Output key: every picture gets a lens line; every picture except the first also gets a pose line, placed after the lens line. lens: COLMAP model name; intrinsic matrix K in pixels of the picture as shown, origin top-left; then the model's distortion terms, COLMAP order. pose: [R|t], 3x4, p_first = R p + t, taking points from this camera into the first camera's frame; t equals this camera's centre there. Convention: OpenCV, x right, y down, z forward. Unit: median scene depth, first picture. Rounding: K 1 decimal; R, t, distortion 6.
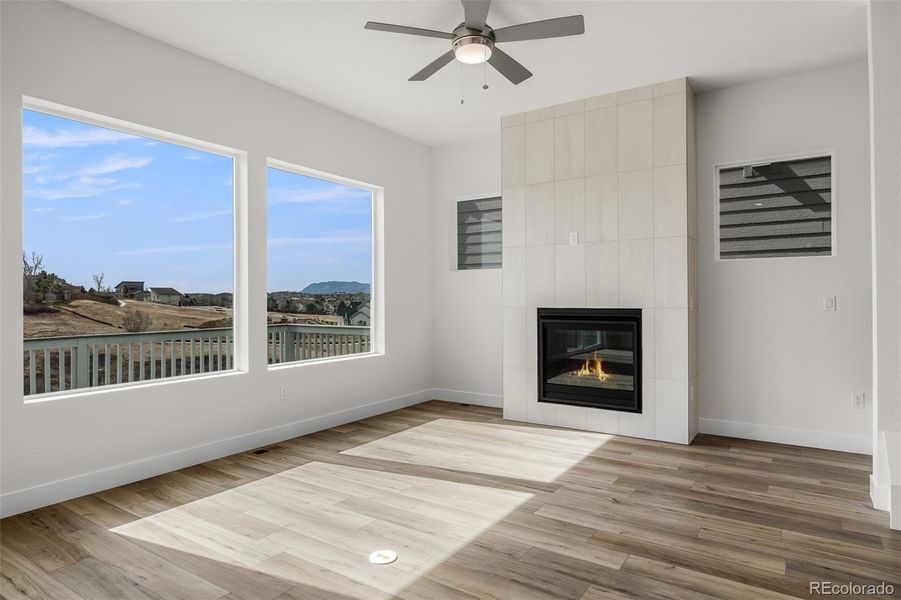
lens RADIAL K [[534.2, 0, 446.9], [0, 534.2, 295.0], [0, 0, 1]] dist [0.008246, -0.000401]
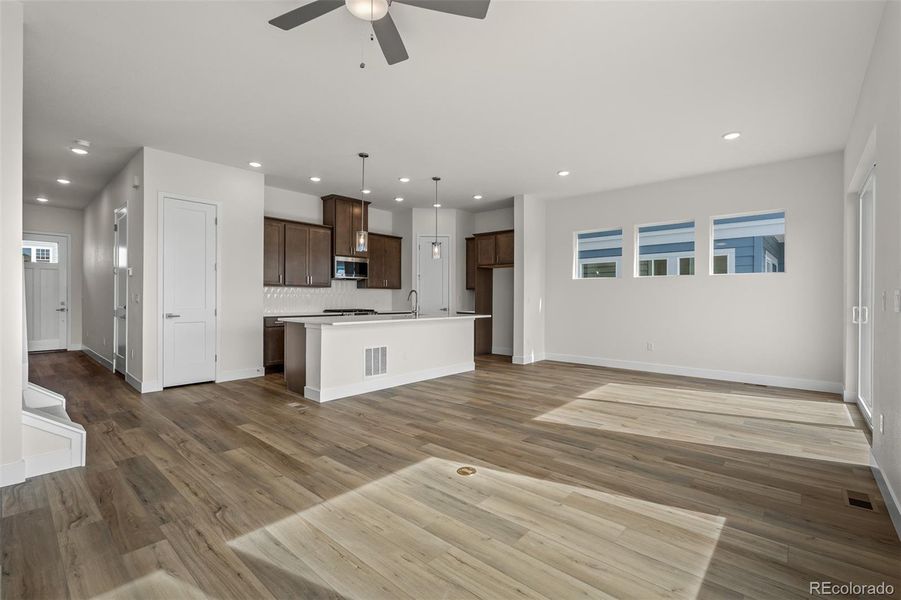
lens RADIAL K [[396.4, 0, 449.0], [0, 396.4, 299.4], [0, 0, 1]] dist [-0.001970, 0.000614]
pose [[-0.991747, -0.000108, 0.128208, -0.114227], [-0.000869, 0.999982, -0.005881, 0.018772], [-0.128205, -0.005944, -0.991730, 1.134578]]
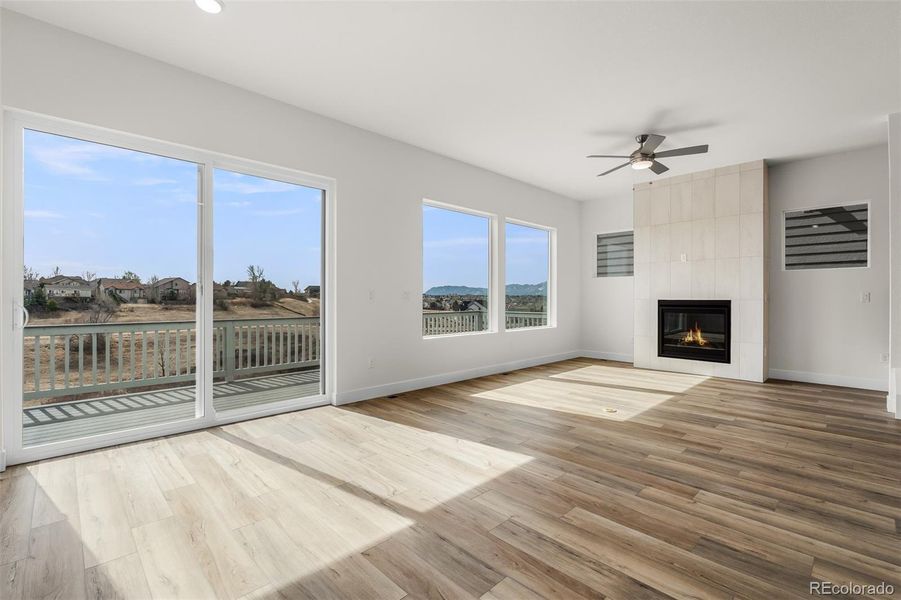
lens RADIAL K [[406.4, 0, 444.7], [0, 406.4, 299.5], [0, 0, 1]] dist [-0.000631, -0.000497]
pose [[0.977314, 0.005835, -0.211713, -0.234107], [-0.003924, 0.999948, 0.009445, 0.015046], [0.211757, -0.008400, 0.977286, -0.411193]]
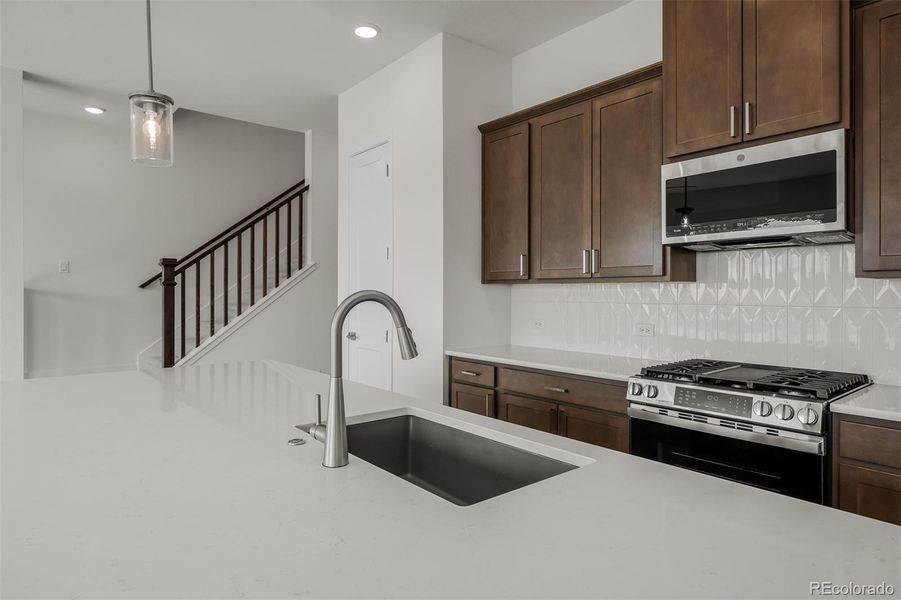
lens RADIAL K [[534.2, 0, 445.9], [0, 534.2, 297.6], [0, 0, 1]] dist [0.008246, -0.000401]
pose [[0.285424, -0.000237, 0.958401, -0.088528], [-0.013052, 0.999906, 0.004134, -0.017618], [-0.958313, -0.013689, 0.285394, -0.302376]]
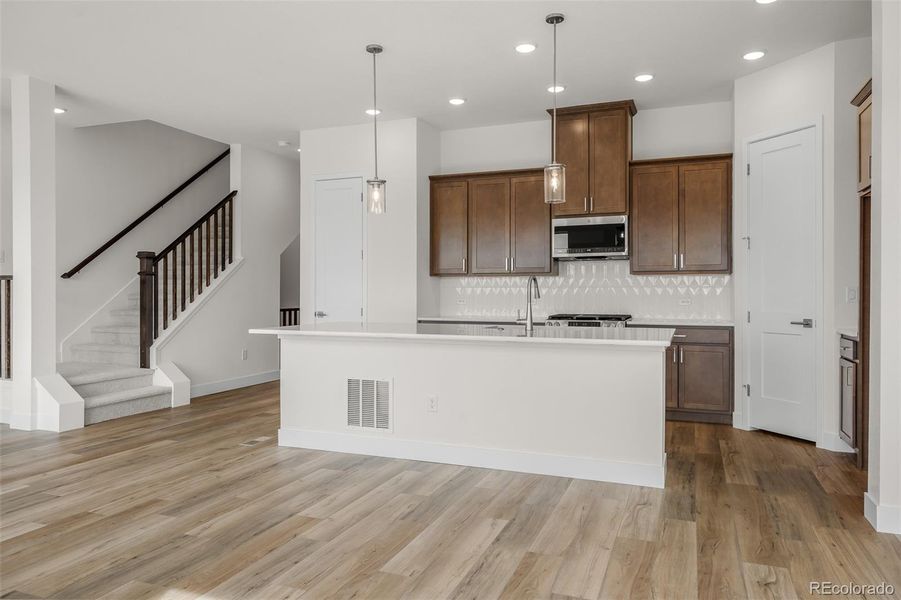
lens RADIAL K [[615.2, 0, 451.0], [0, 615.2, 298.8], [0, 0, 1]] dist [0.003171, -0.001111]
pose [[-0.219130, -0.005283, 0.975681, -0.752845], [-0.007076, 0.999968, 0.003825, 0.012578], [-0.975670, -0.006066, -0.219161, 0.158102]]
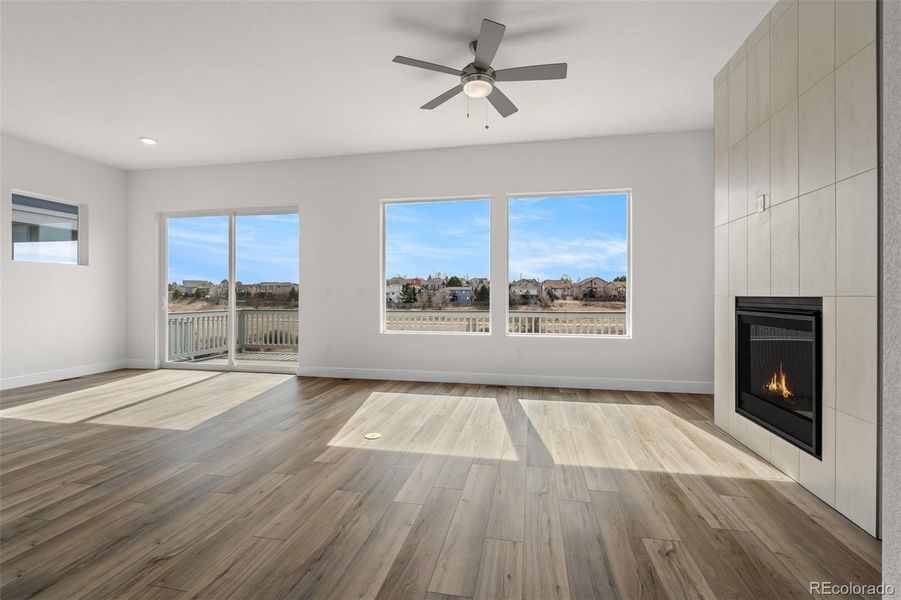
lens RADIAL K [[406.4, 0, 446.3], [0, 406.4, 294.4], [0, 0, 1]] dist [-0.000631, -0.000497]
pose [[0.380528, 0.002532, -0.924766, 0.639555], [0.002506, 0.999990, 0.003770, 0.019331], [0.924766, -0.003752, 0.380518, 0.398539]]
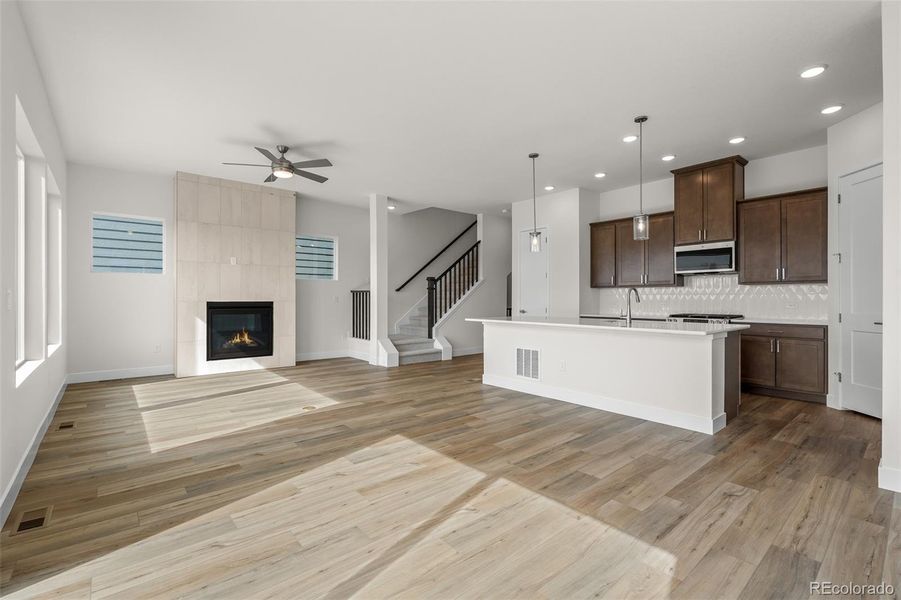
lens RADIAL K [[406.4, 0, 453.1], [0, 406.4, 300.7], [0, 0, 1]] dist [-0.000631, -0.000497]
pose [[0.262477, -0.000300, 0.964938, -0.892947], [-0.008782, 0.999958, 0.002700, 0.012369], [-0.964898, -0.009183, 0.262463, -0.022225]]
